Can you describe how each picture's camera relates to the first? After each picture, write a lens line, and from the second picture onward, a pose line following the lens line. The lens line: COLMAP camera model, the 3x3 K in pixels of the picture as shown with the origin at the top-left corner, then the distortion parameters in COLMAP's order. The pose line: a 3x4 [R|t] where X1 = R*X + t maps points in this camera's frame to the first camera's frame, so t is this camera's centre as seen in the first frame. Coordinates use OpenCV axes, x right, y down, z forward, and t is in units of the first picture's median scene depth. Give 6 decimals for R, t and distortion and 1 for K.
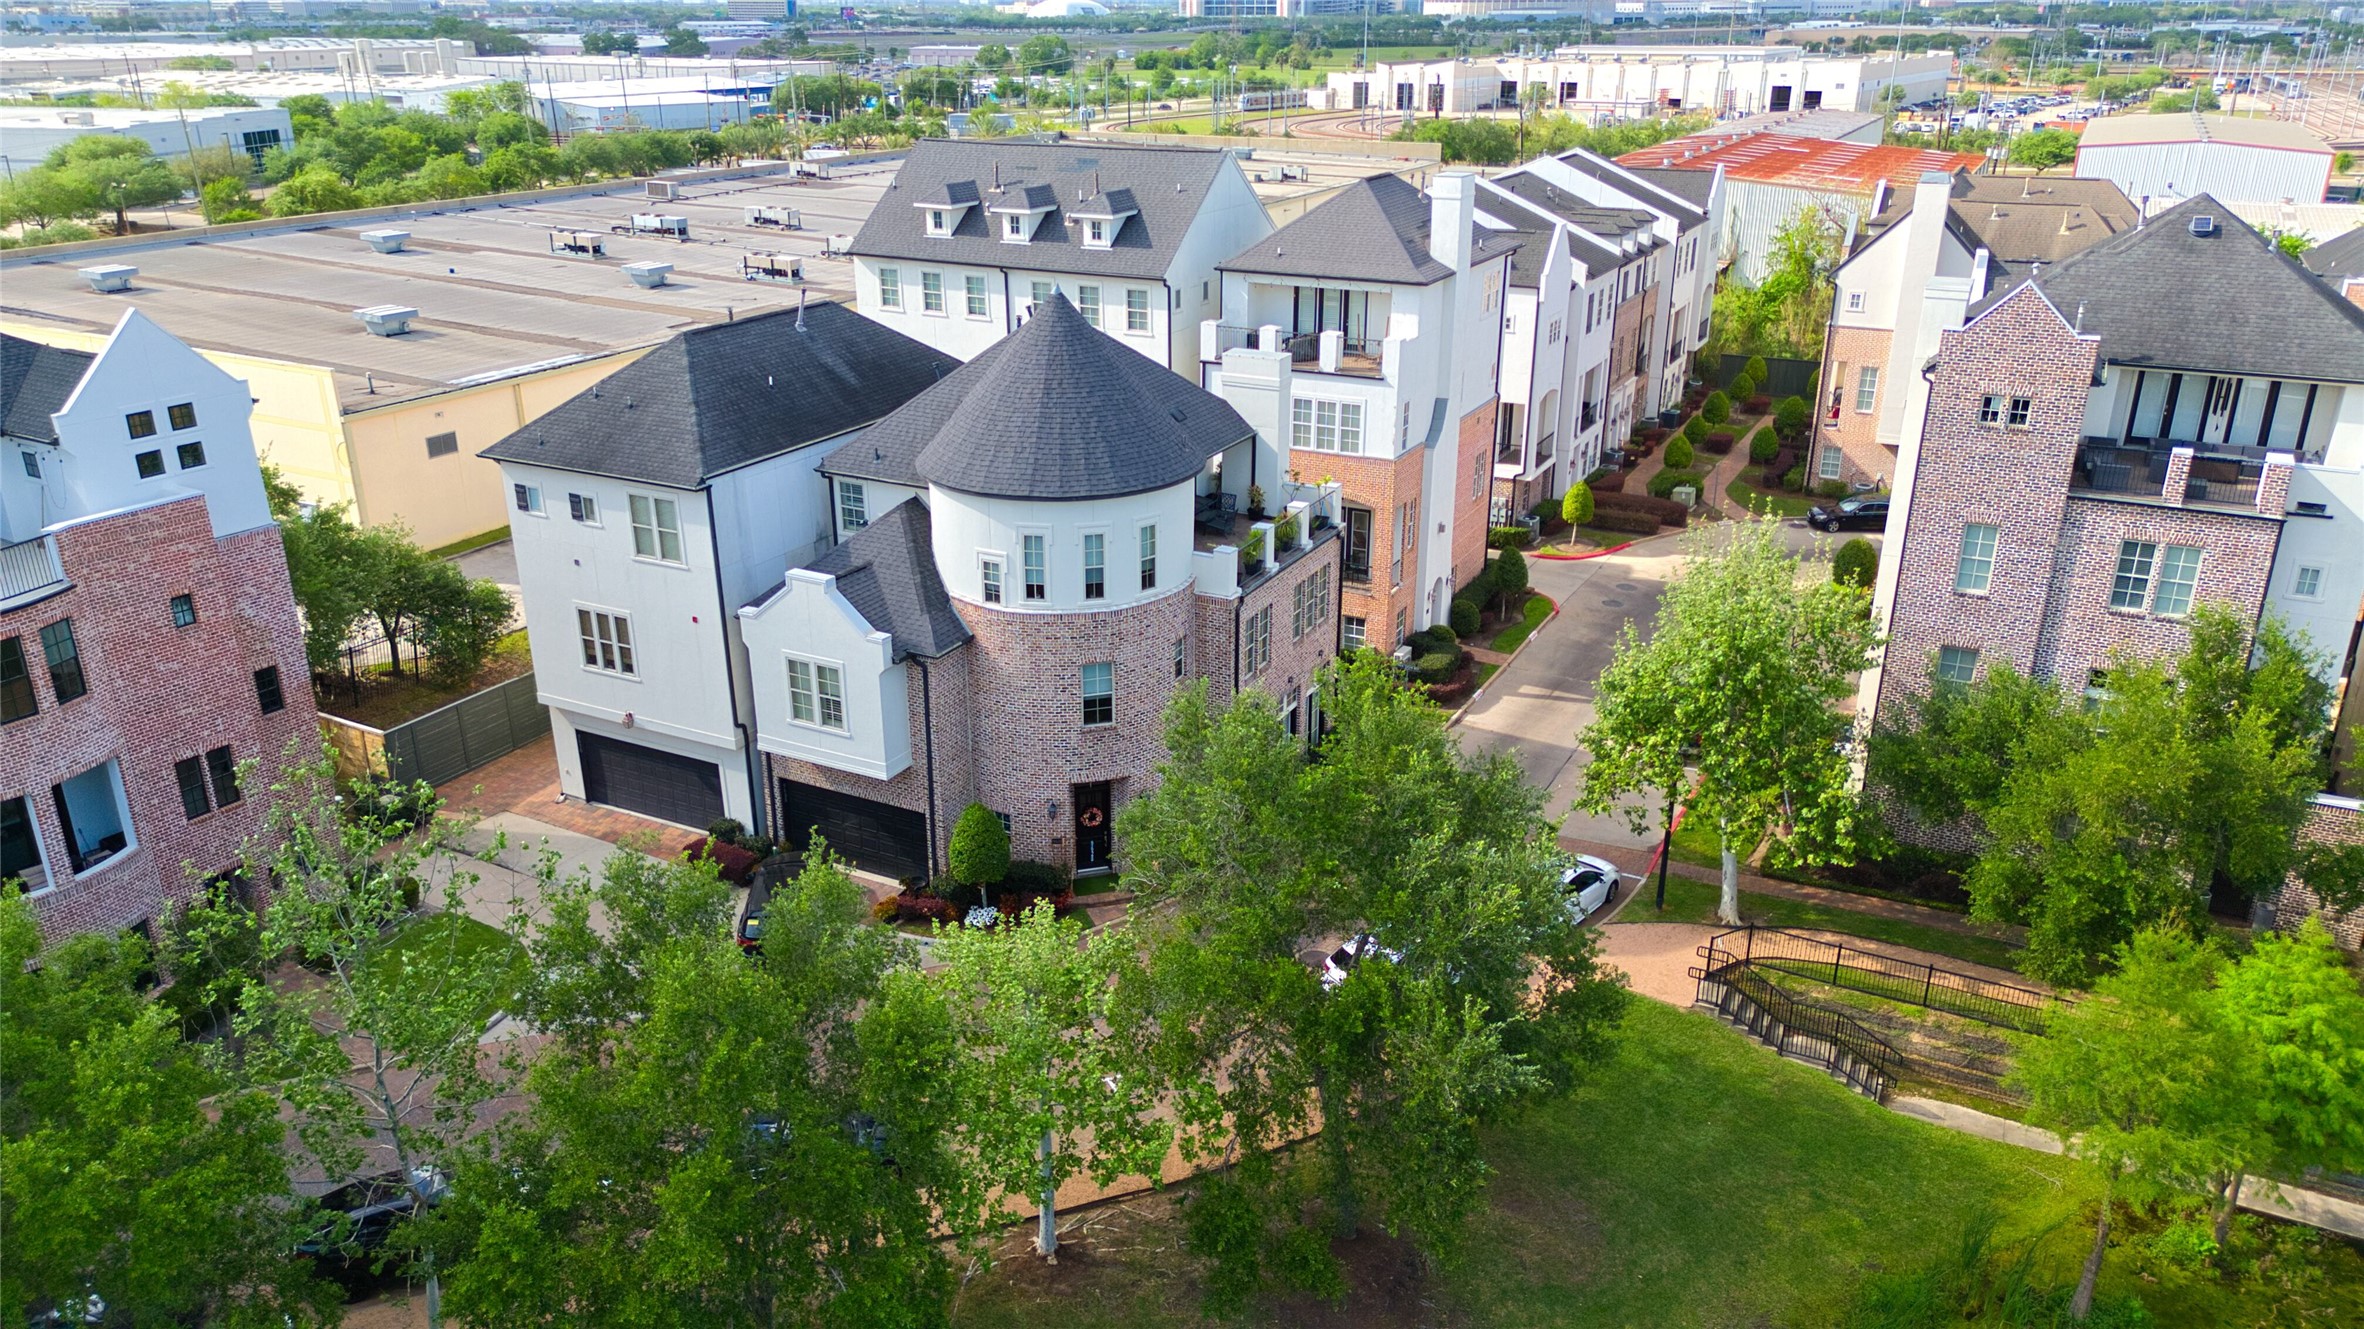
lens RADIAL K [[1663.2, 0, 1182.0], [0, 1663.2, 664.5], [0, 0, 1]] dist [0.082663, -0.085093]
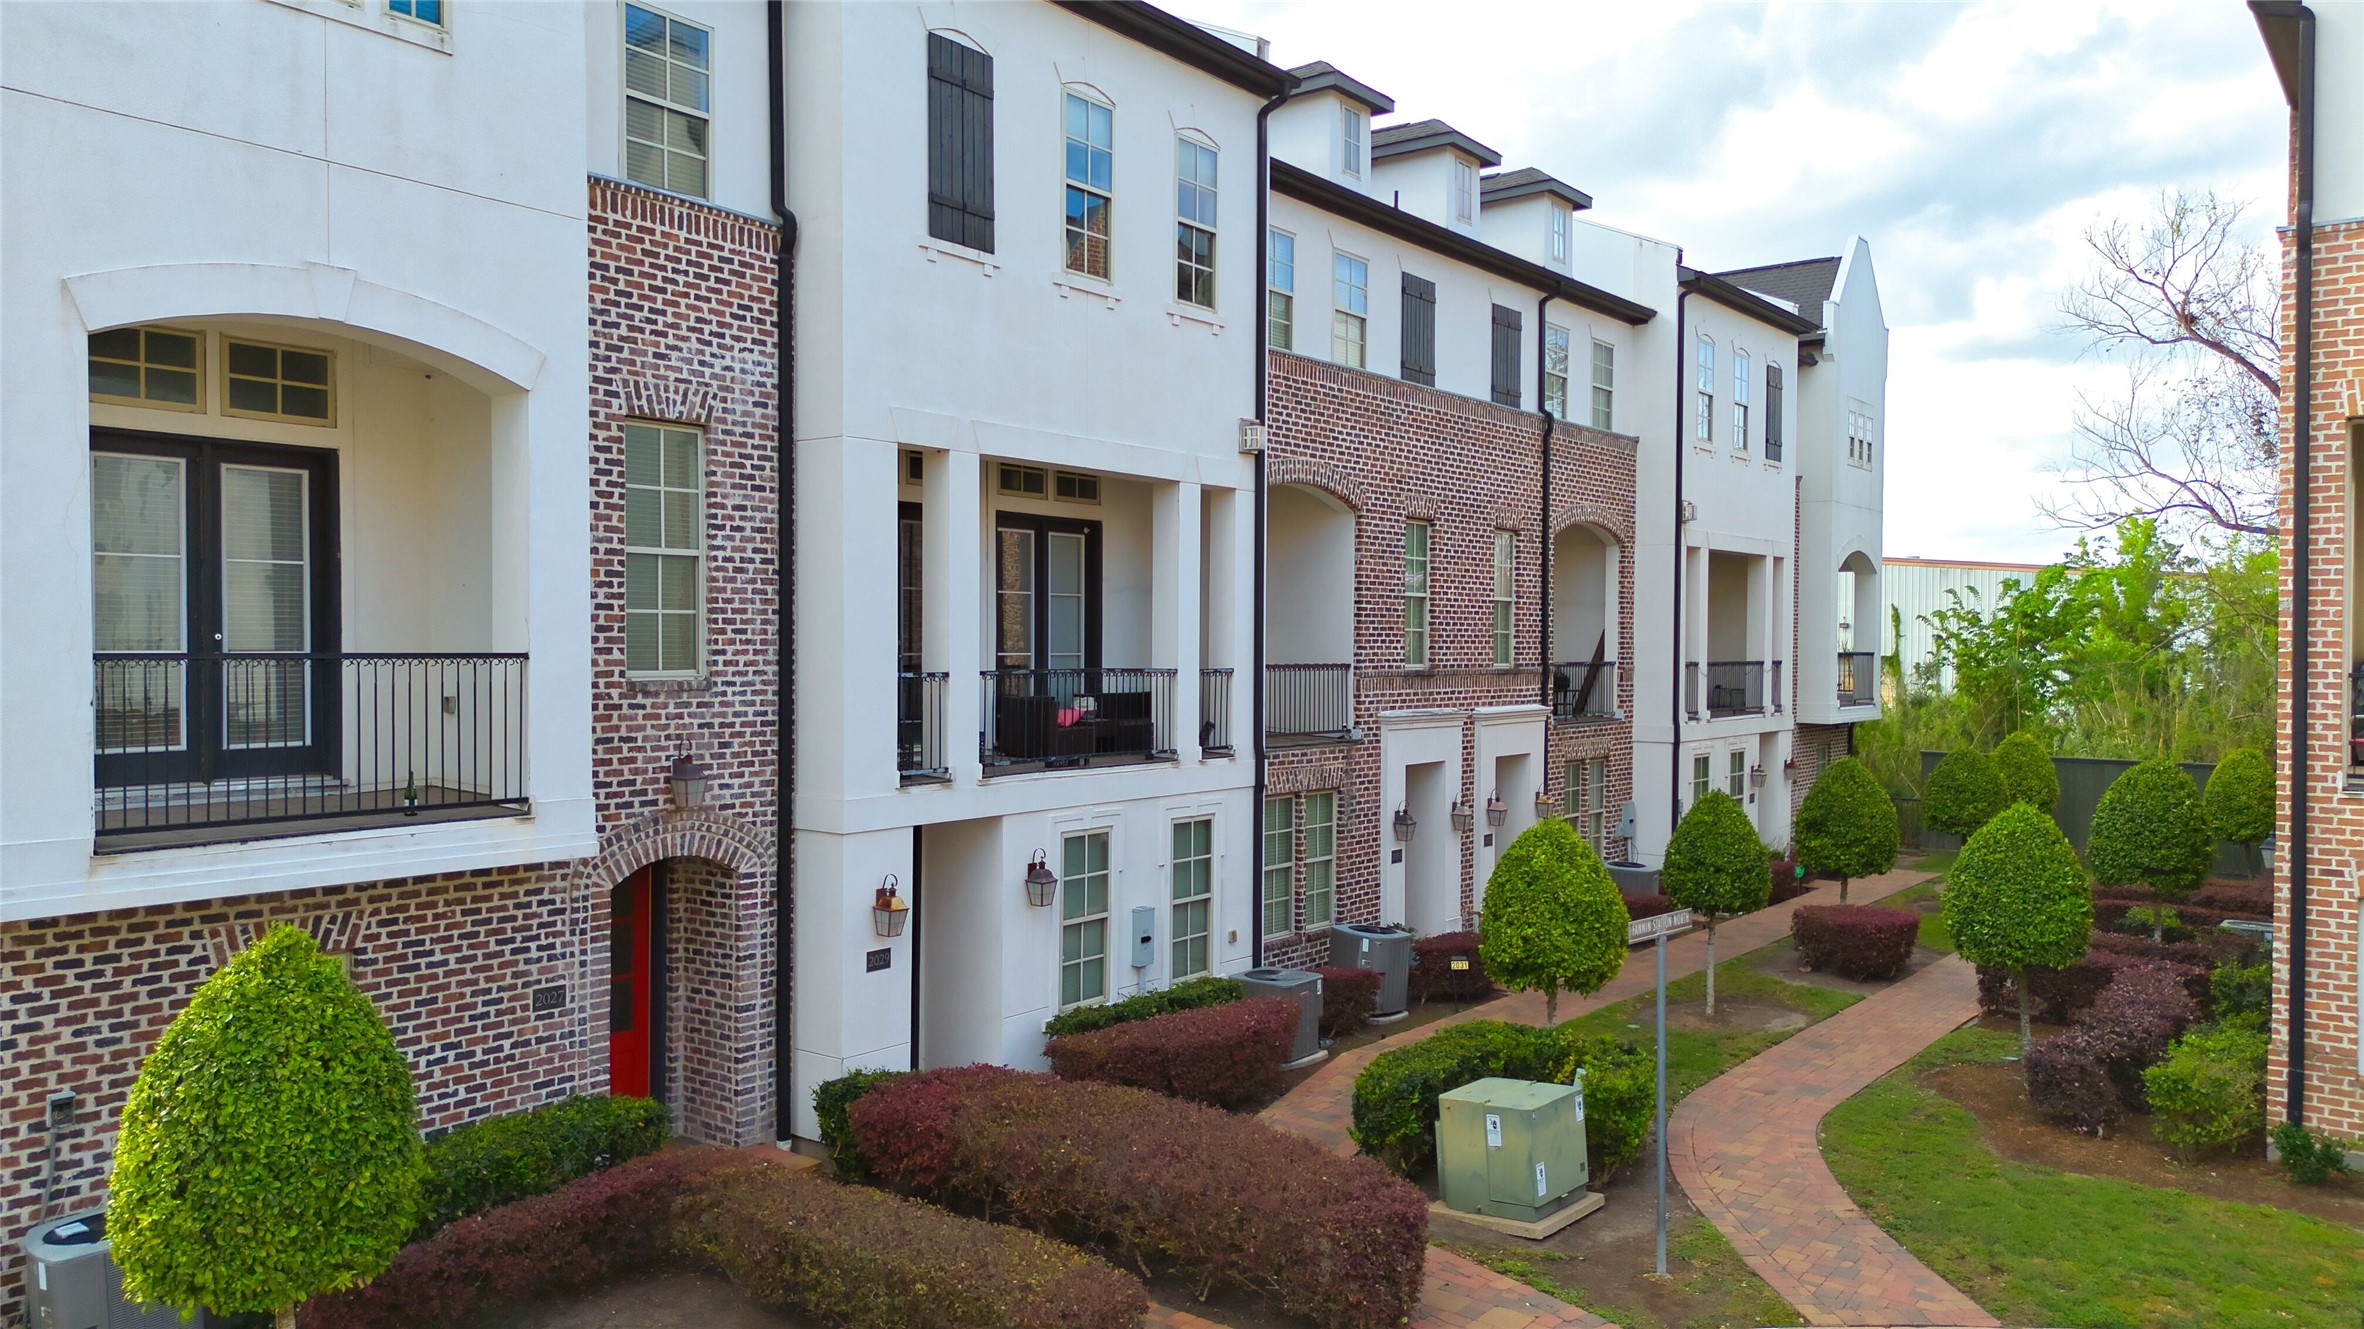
lens RADIAL K [[1663.2, 0, 1182.0], [0, 1663.2, 664.5], [0, 0, 1]] dist [0.082663, -0.085093]
pose [[0.984853, 0.010507, -0.173072, 0.259265], [-0.071588, 0.933757, -0.350675, -0.073075], [0.157923, 0.357753, 0.920366, 0.722138]]
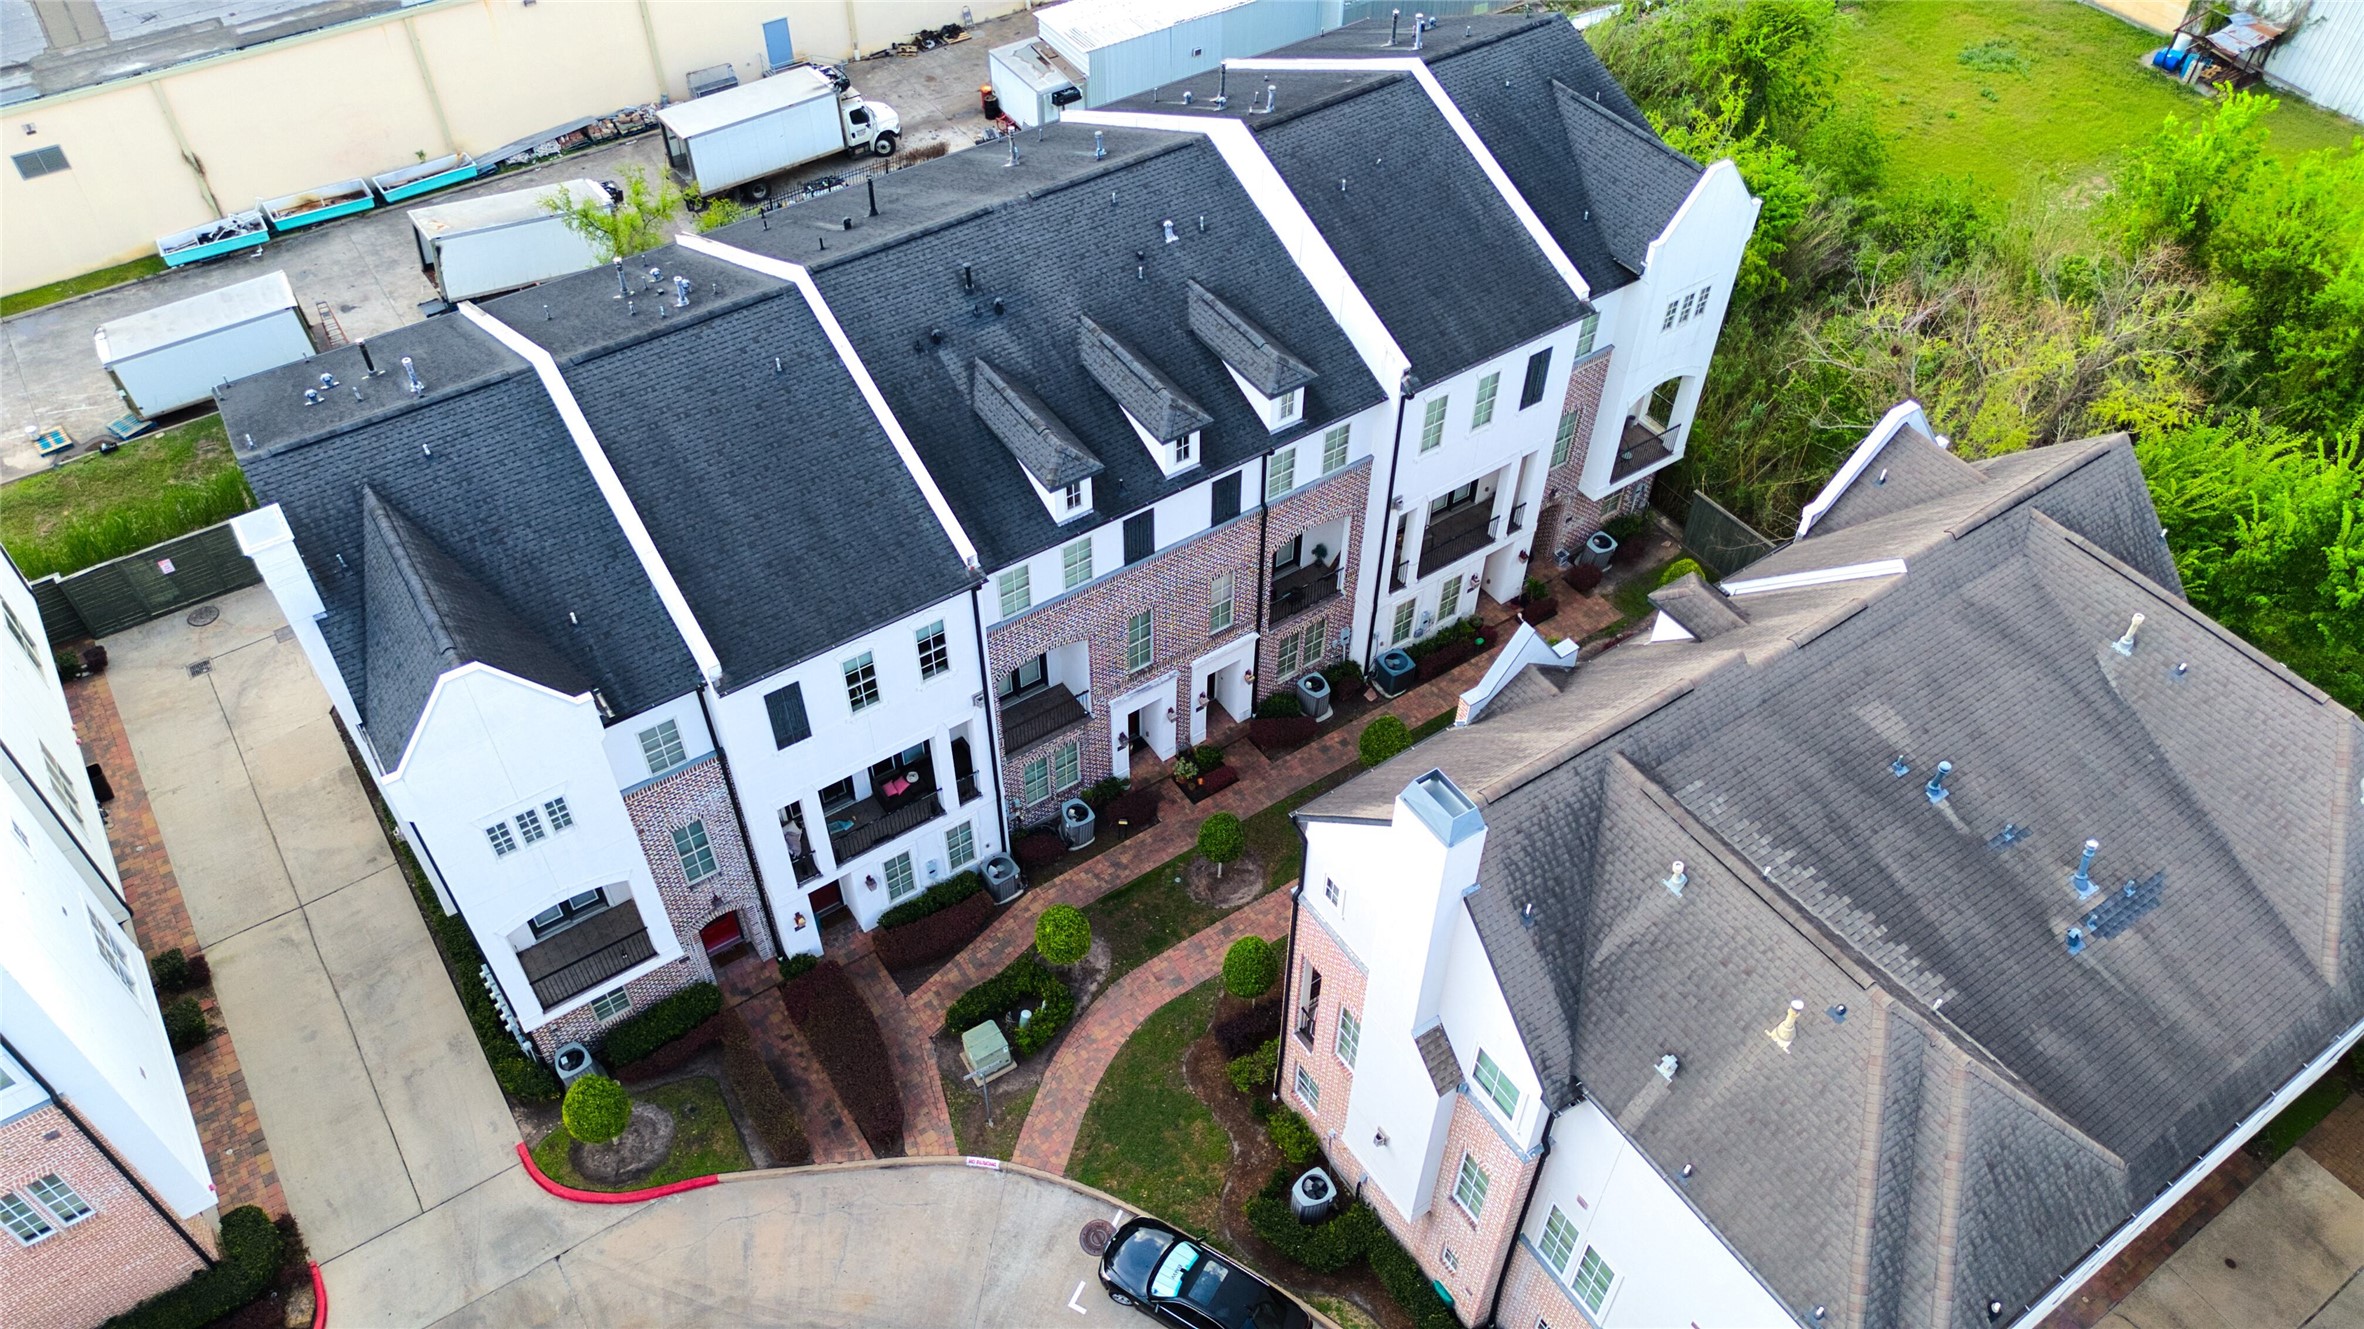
lens RADIAL K [[1663.2, 0, 1182.0], [0, 1663.2, 664.5], [0, 0, 1]] dist [0.082663, -0.085093]
pose [[0.883095, 0.348101, -0.314593, 0.413887], [-0.181226, 0.871524, 0.455634, -0.390653], [0.432782, -0.345356, 0.832724, 0.565062]]
